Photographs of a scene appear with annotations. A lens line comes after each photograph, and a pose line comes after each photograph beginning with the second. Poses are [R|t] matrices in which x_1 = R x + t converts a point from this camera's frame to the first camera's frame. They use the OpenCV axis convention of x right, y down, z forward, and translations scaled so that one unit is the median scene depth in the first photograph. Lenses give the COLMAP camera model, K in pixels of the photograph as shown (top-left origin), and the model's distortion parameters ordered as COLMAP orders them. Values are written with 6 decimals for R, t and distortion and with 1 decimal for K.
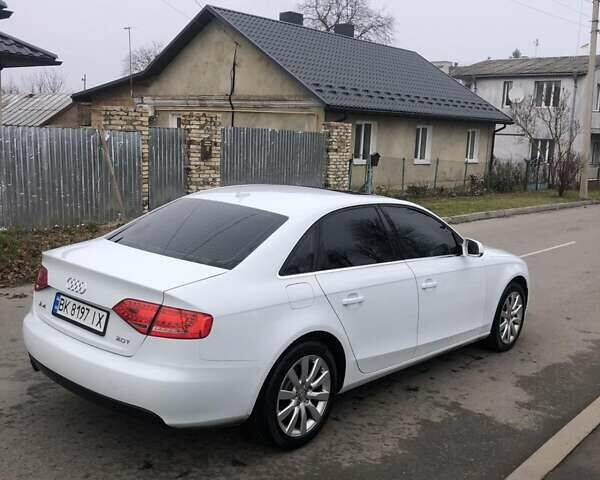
lens RADIAL K [[660.6, 0, 300.0], [0, 660.6, 240.0], [0, 0, 1]] dist [0.005783, -0.038849]
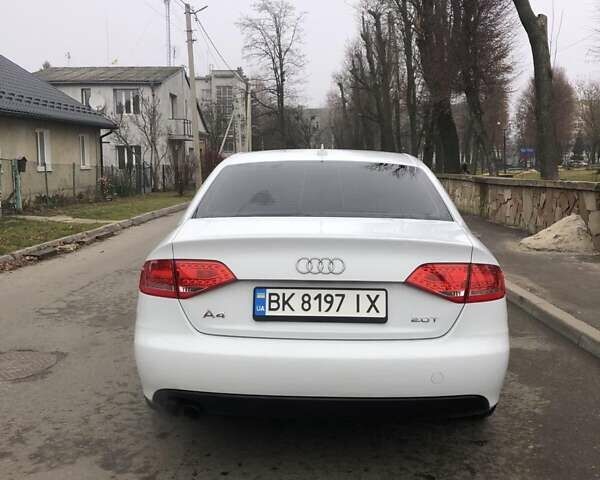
lens RADIAL K [[660.6, 0, 300.0], [0, 660.6, 240.0], [0, 0, 1]] dist [0.005783, -0.038849]
pose [[0.758132, -0.114343, 0.641998, -0.178578], [0.130493, 0.991195, 0.022439, 0.005163], [-0.638911, 0.066765, 0.766378, 0.103841]]
